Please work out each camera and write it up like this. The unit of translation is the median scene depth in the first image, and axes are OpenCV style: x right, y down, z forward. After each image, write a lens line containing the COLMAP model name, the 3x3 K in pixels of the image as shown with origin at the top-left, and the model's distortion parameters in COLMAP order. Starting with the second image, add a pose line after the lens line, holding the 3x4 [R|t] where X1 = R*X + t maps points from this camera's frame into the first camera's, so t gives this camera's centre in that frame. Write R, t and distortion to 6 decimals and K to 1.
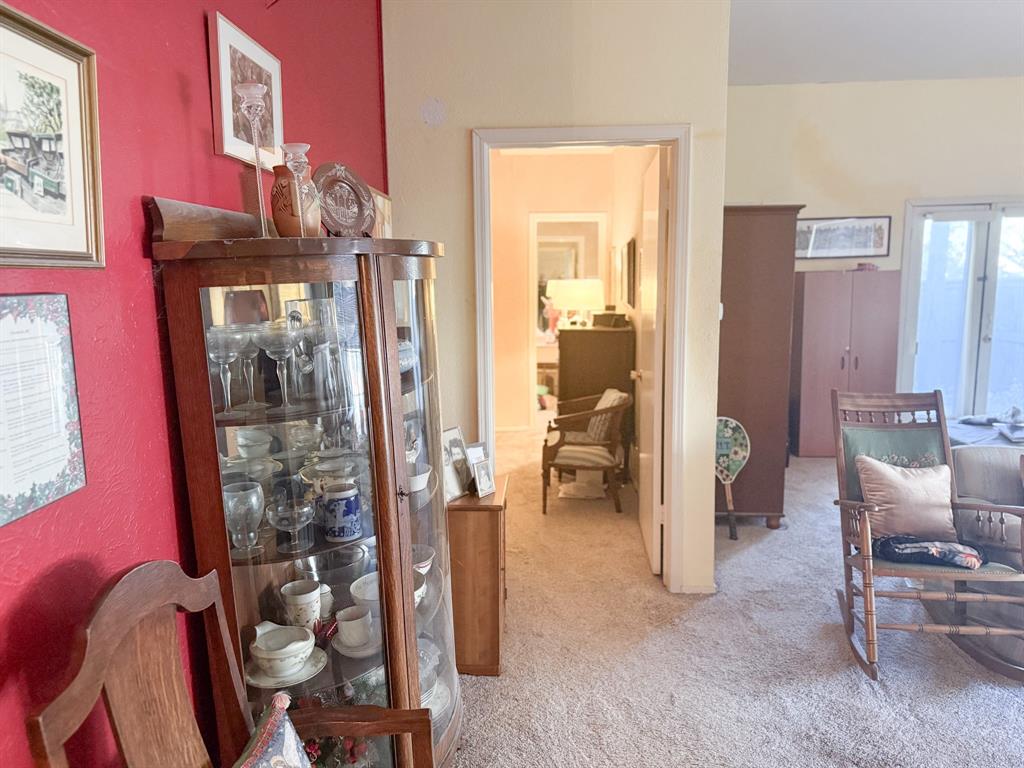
lens RADIAL K [[740.5, 0, 504.1], [0, 740.5, 385.8], [0, 0, 1]] dist [0.033300, -0.038513]
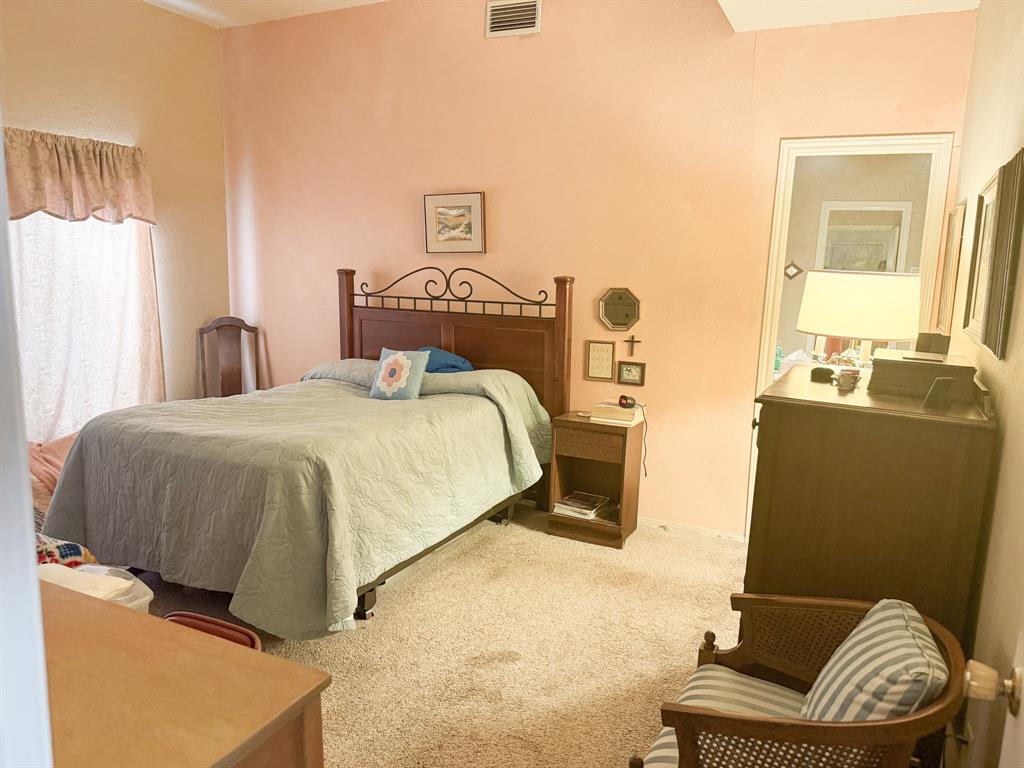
lens RADIAL K [[740.5, 0, 515.7], [0, 740.5, 386.6], [0, 0, 1]] dist [0.033300, -0.038513]
pose [[0.923147, 0.102482, -0.370536, 0.113181], [-0.096486, 0.994728, 0.034737, -0.098112], [0.372143, 0.003684, 0.928168, 0.702851]]
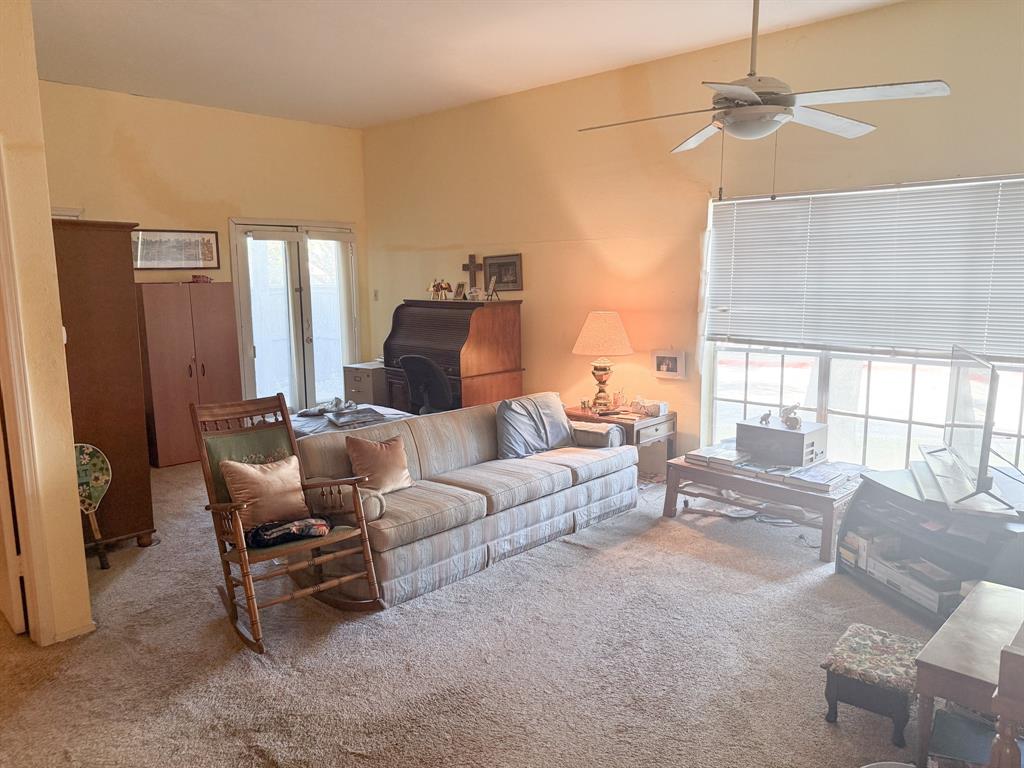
lens RADIAL K [[740.5, 0, 522.3], [0, 740.5, 391.6], [0, 0, 1]] dist [0.033300, -0.038513]
pose [[0.653053, -0.111979, 0.748988, -0.041047], [0.104670, 0.992862, 0.057178, -0.022061], [-0.750044, 0.041056, 0.660112, -0.053912]]
